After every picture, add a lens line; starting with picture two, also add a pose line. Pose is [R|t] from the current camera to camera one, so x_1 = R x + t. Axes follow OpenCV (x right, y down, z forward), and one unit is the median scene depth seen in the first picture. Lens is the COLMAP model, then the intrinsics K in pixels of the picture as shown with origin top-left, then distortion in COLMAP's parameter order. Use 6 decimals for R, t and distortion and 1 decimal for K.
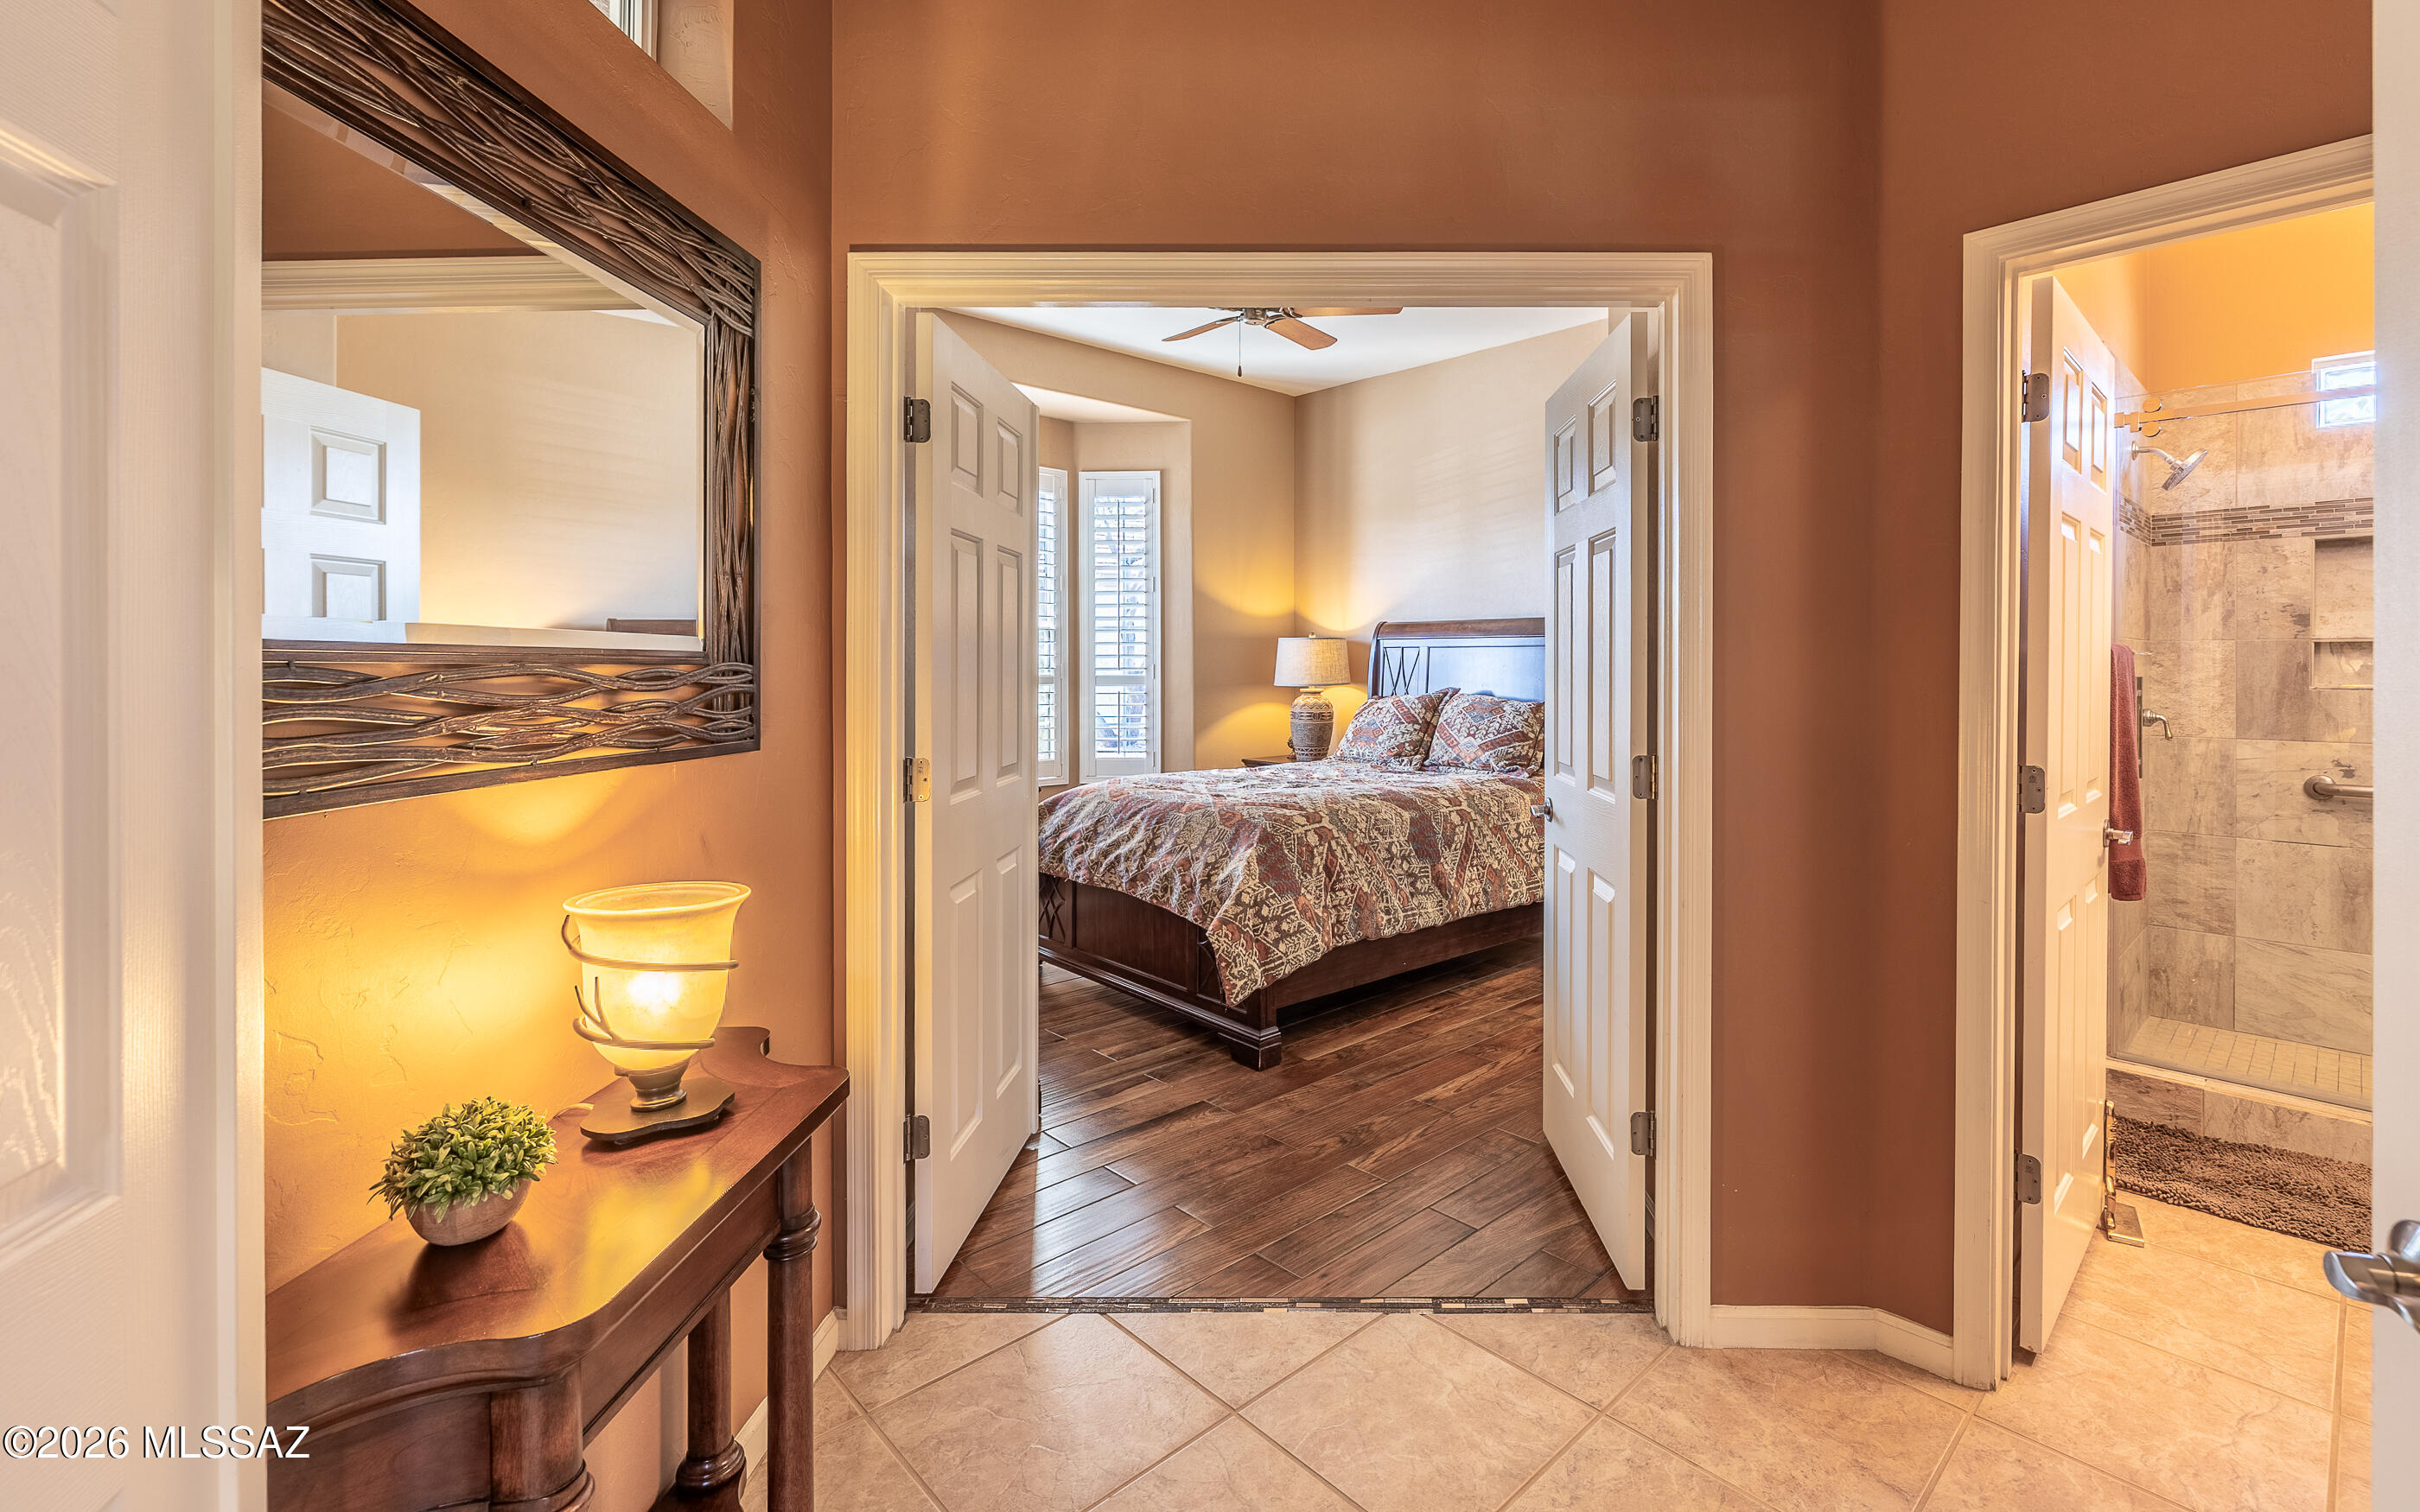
lens RADIAL K [[1016.3, 0, 1220.1], [0, 1016.3, 661.5], [0, 0, 1]] dist [-0.000265, -0.000003]
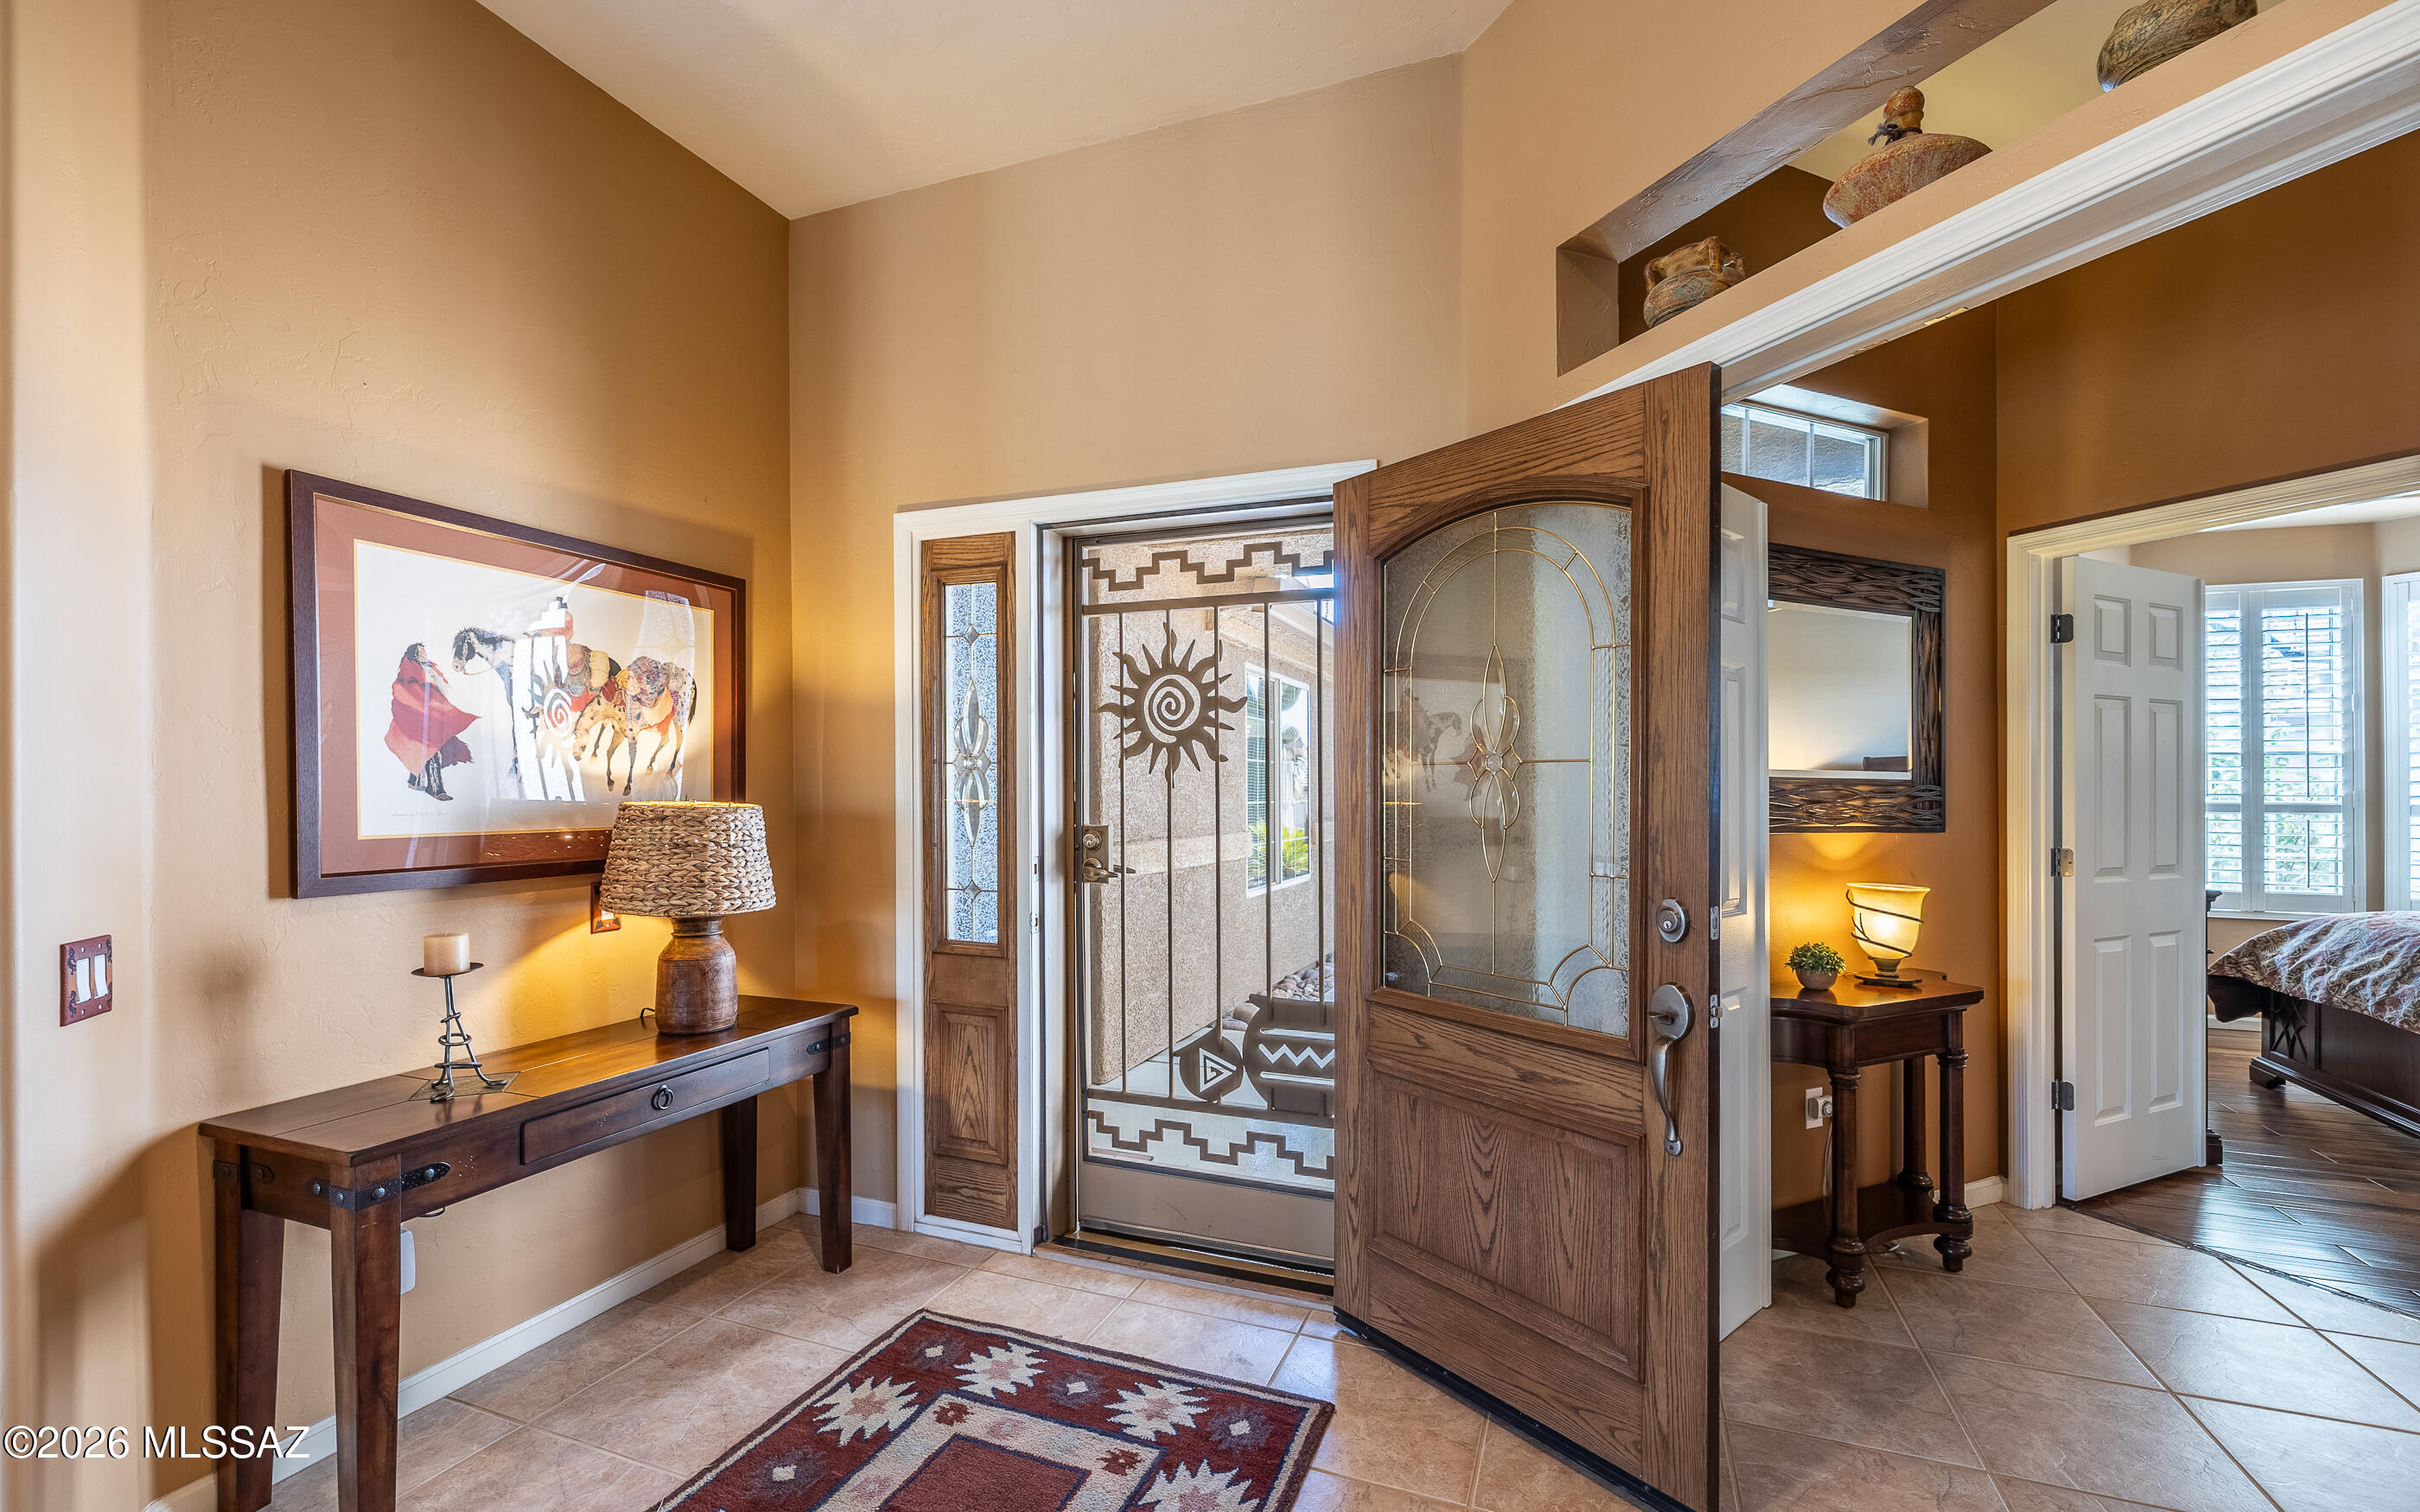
lens RADIAL K [[1029.5, 0, 1257.5], [0, 1029.5, 781.3], [0, 0, 1]] dist [0.000177, 0.000348]
pose [[0.482907, -0.004681, -0.875659, 0.395926], [-0.002652, 0.999973, -0.006808, 0.006689], [0.875667, 0.005610, 0.482882, -0.679059]]
